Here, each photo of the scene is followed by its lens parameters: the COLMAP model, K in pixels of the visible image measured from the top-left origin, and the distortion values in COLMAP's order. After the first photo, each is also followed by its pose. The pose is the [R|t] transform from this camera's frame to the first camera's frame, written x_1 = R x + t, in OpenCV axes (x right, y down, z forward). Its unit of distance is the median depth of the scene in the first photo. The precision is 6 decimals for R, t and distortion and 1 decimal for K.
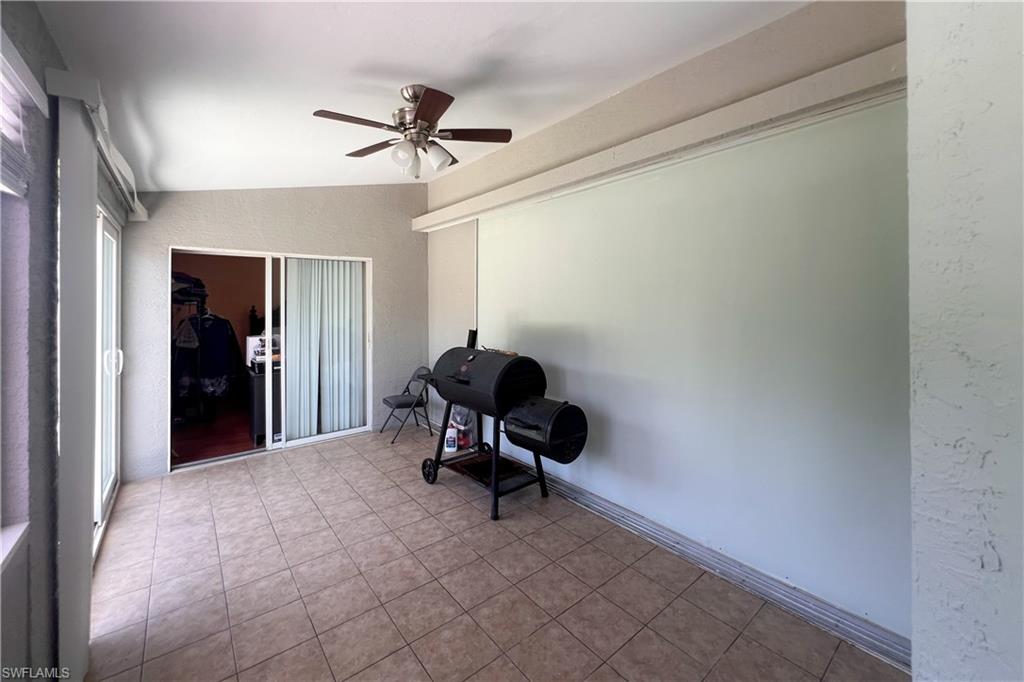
lens RADIAL K [[404.1, 0, 509.6], [0, 404.1, 301.6], [0, 0, 1]] dist [-0.002985, -0.000181]
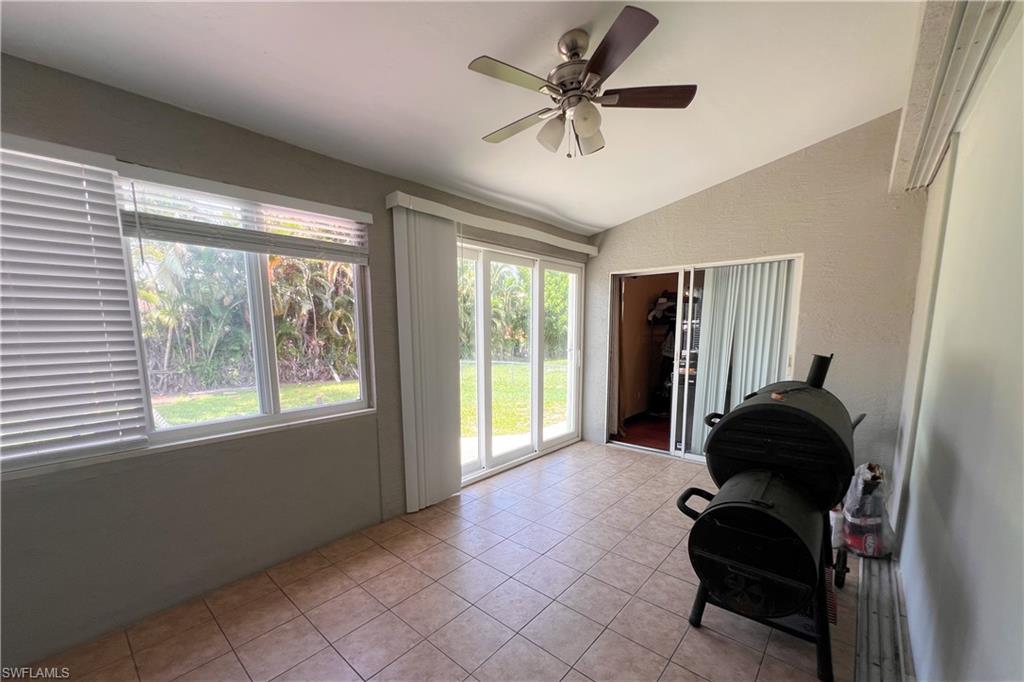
lens RADIAL K [[409.9, 0, 519.9], [0, 409.9, 386.3], [0, 0, 1]] dist [-0.000313, -0.000067]
pose [[0.196433, 0.149063, -0.969120, 0.360532], [0.006720, 0.988149, 0.153352, 0.016244], [0.980494, -0.036636, 0.193103, 0.398678]]
